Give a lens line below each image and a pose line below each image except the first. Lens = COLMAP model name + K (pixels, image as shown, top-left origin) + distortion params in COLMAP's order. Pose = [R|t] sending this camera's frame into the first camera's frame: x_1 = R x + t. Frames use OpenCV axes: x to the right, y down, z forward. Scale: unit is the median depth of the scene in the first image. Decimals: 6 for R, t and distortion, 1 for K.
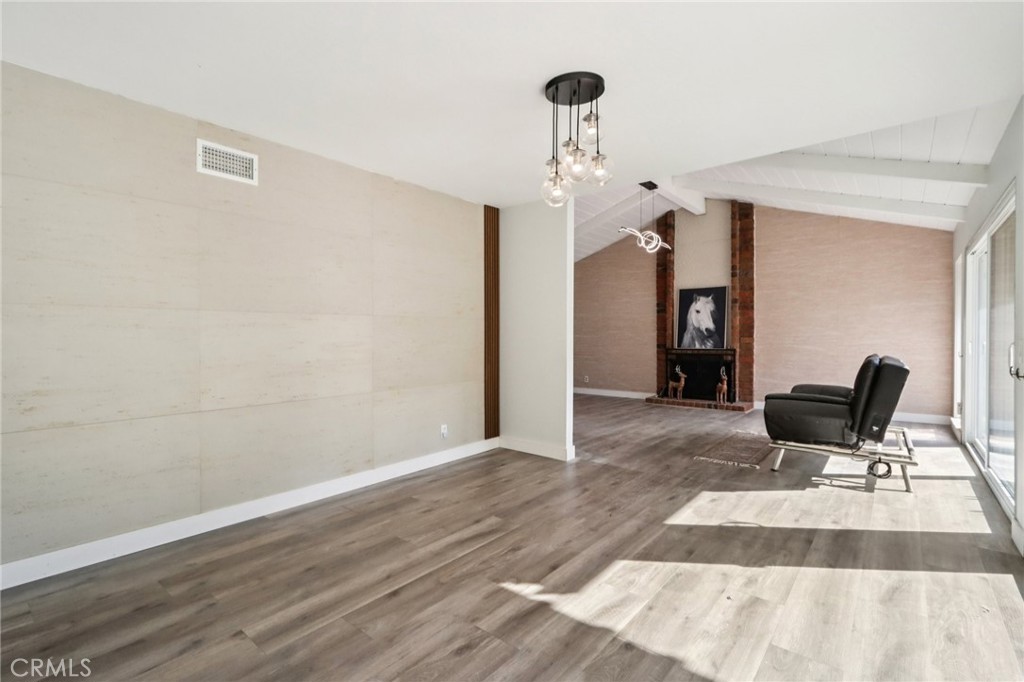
lens RADIAL K [[484.1, 0, 512.0], [0, 484.1, 341.0], [0, 0, 1]] dist [-0.000486, 0.000036]
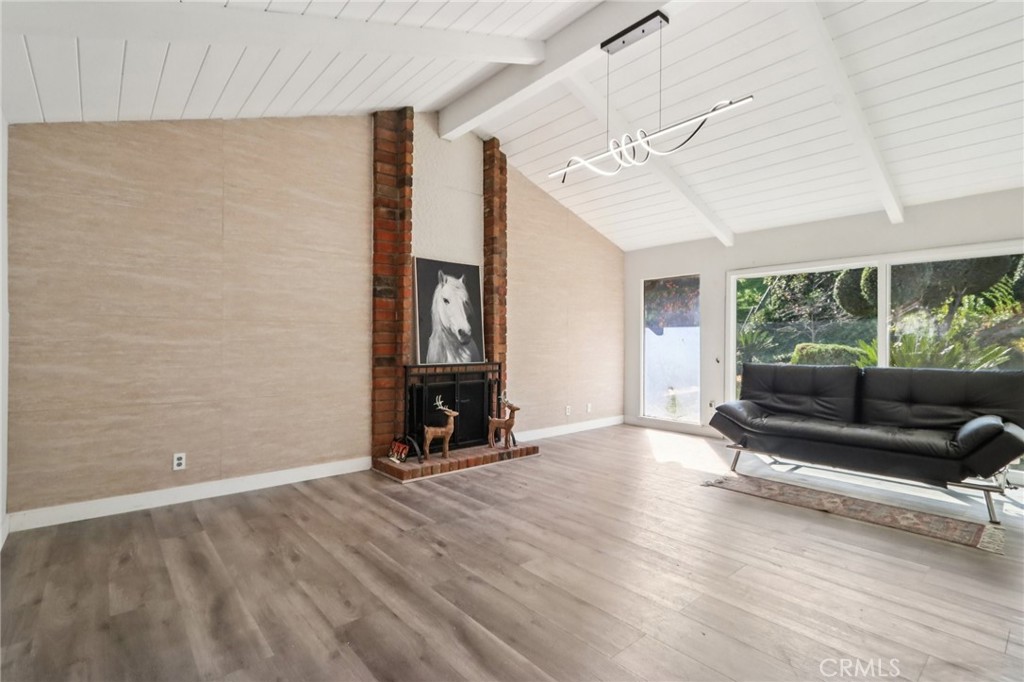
lens RADIAL K [[484.1, 0, 512.0], [0, 484.1, 341.0], [0, 0, 1]] dist [-0.000486, 0.000036]
pose [[0.181329, 0.008608, 0.983385, -0.180330], [0.006142, 0.999932, -0.009886, -0.005665], [-0.983403, 0.007833, 0.181264, 0.818105]]
